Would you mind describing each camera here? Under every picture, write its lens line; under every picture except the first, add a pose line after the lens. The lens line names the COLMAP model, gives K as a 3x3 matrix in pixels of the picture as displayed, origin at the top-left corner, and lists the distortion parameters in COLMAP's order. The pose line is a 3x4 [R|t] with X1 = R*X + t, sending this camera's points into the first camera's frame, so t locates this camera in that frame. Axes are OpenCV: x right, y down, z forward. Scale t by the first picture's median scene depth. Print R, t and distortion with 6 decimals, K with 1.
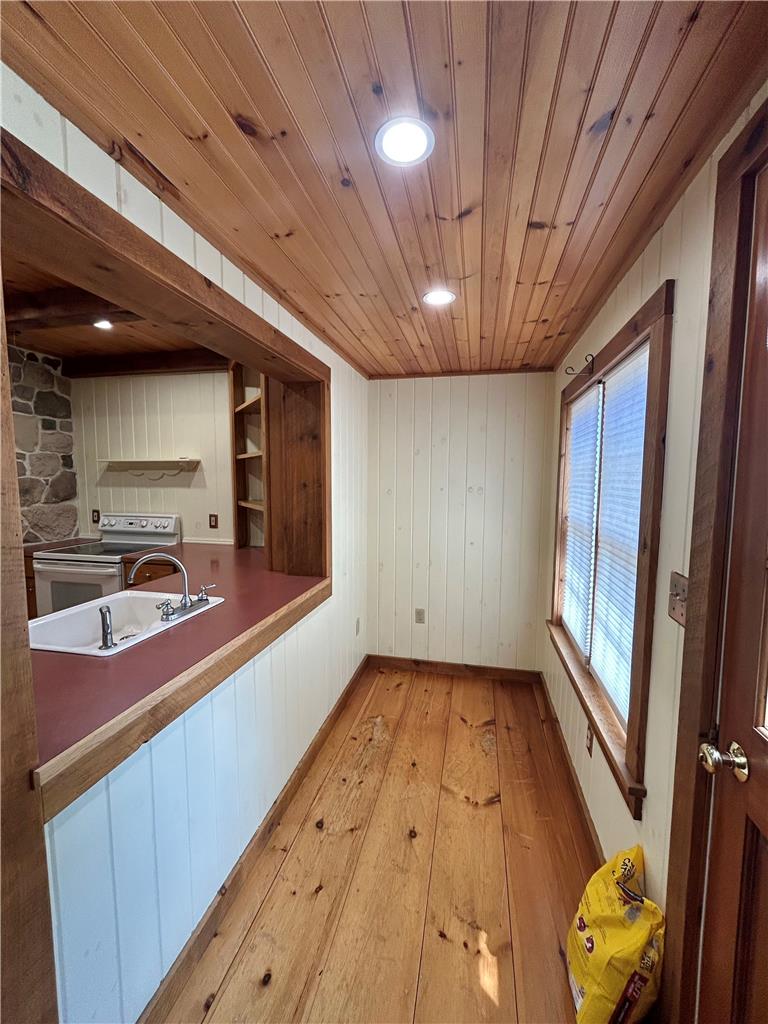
lens RADIAL K [[412.3, 0, 385.6], [0, 412.3, 513.5], [0, 0, 1]] dist [0.006625, 0.000013]
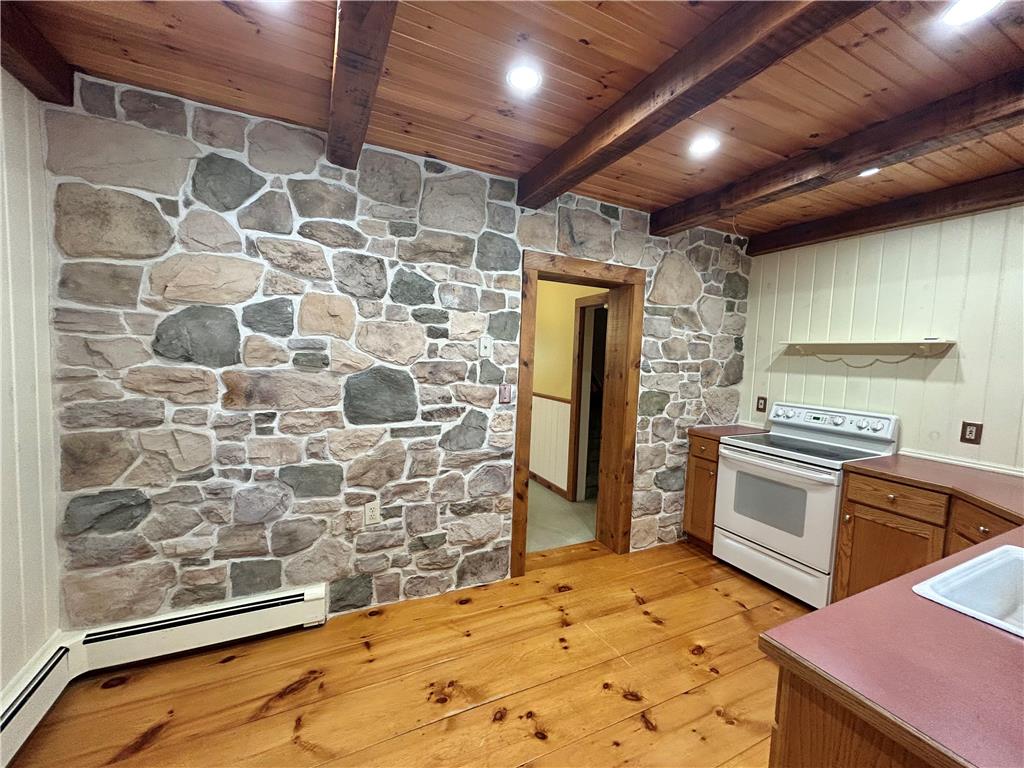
lens RADIAL K [[412.3, 0, 514.6], [0, 412.3, 384.3], [0, 0, 1]] dist [0.006625, 0.000013]
pose [[0.624342, 0.076179, -0.777428, -0.359267], [-0.102764, 0.994594, 0.014931, 0.006290], [0.774362, 0.070569, 0.628795, 0.004701]]
